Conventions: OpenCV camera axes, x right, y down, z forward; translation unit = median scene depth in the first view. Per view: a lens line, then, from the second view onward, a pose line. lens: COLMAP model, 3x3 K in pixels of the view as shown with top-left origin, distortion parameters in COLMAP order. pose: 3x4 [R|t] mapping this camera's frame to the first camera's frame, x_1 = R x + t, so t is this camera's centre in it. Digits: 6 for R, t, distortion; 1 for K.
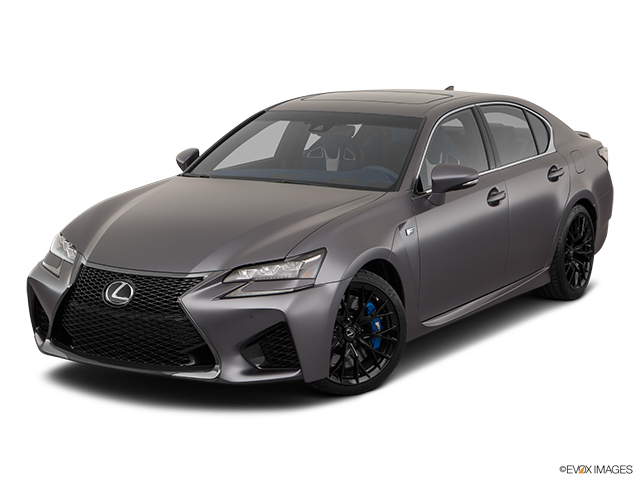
lens RADIAL K [[1235.7, 0, 321.7], [0, 1235.7, 238.9], [0, 0, 1]] dist [0.097523, 0.000000]
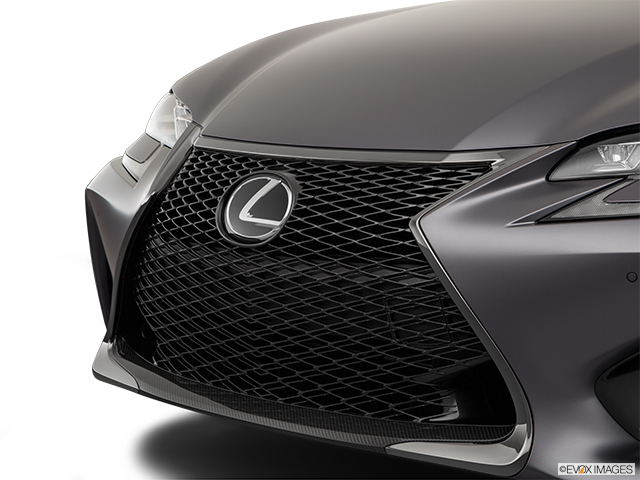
lens RADIAL K [[1733.7, 0, 320.5], [0, 1733.7, 239.1], [0, 0, 1]] dist [0.312967, 0.000000]
pose [[0.964343, 0.027056, -0.263271, -0.014647], [-0.036000, 0.998925, -0.029209, 0.064992], [0.262197, 0.037646, 0.964280, 0.512794]]
